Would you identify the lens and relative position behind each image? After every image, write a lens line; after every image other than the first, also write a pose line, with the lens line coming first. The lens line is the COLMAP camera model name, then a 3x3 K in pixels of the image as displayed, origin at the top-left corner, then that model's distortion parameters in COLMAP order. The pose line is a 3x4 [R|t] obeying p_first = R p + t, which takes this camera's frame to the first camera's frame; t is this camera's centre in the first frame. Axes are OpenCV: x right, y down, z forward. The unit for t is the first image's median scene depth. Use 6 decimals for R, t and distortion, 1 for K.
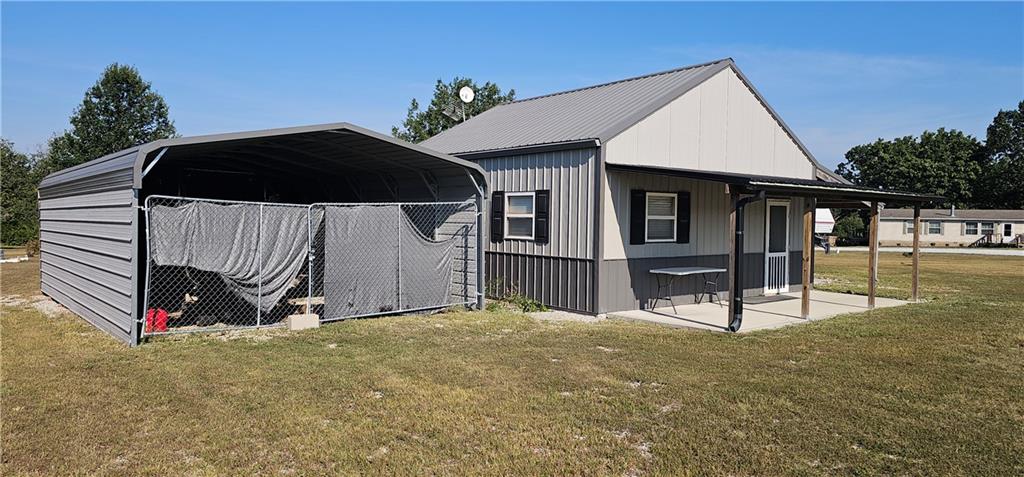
lens RADIAL K [[680.8, 0, 510.6], [0, 680.8, 227.5], [0, 0, 1]] dist [0.055970, -0.050572]
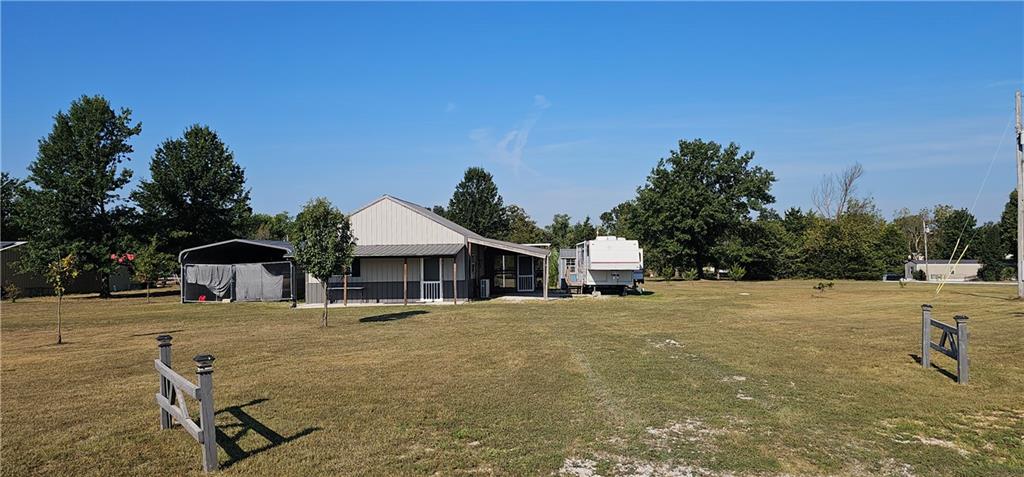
lens RADIAL K [[680.8, 0, 512.1], [0, 680.8, 238.2], [0, 0, 1]] dist [0.055970, -0.050572]
pose [[0.720179, -0.037753, -0.692760, 1.980843], [0.015132, 0.999136, -0.038718, -0.009129], [0.693623, 0.017401, 0.720128, -0.280773]]
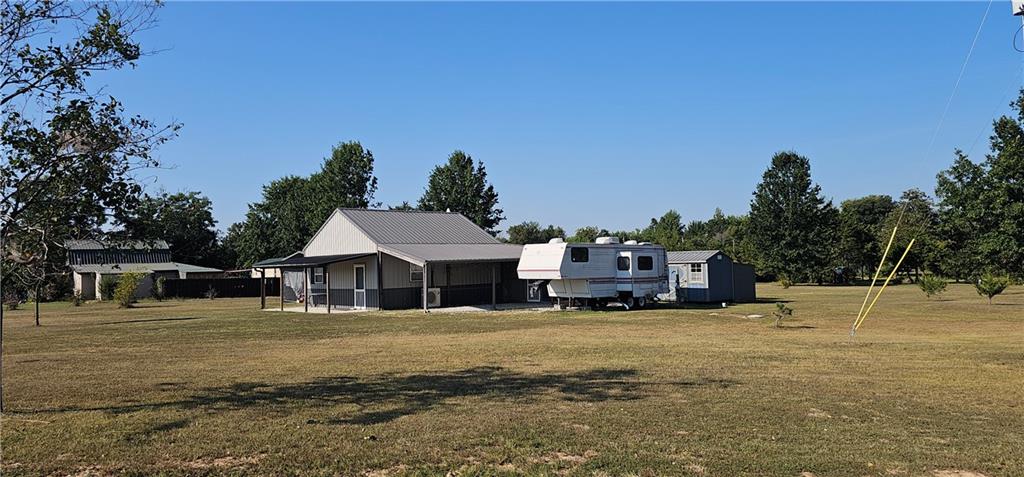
lens RADIAL K [[680.8, 0, 510.7], [0, 680.8, 241.3], [0, 0, 1]] dist [0.055970, -0.050572]
pose [[0.028350, -0.048393, -0.998426, 2.512349], [0.015169, 0.998733, -0.047978, -0.003144], [0.999483, -0.013785, 0.029048, 1.423338]]
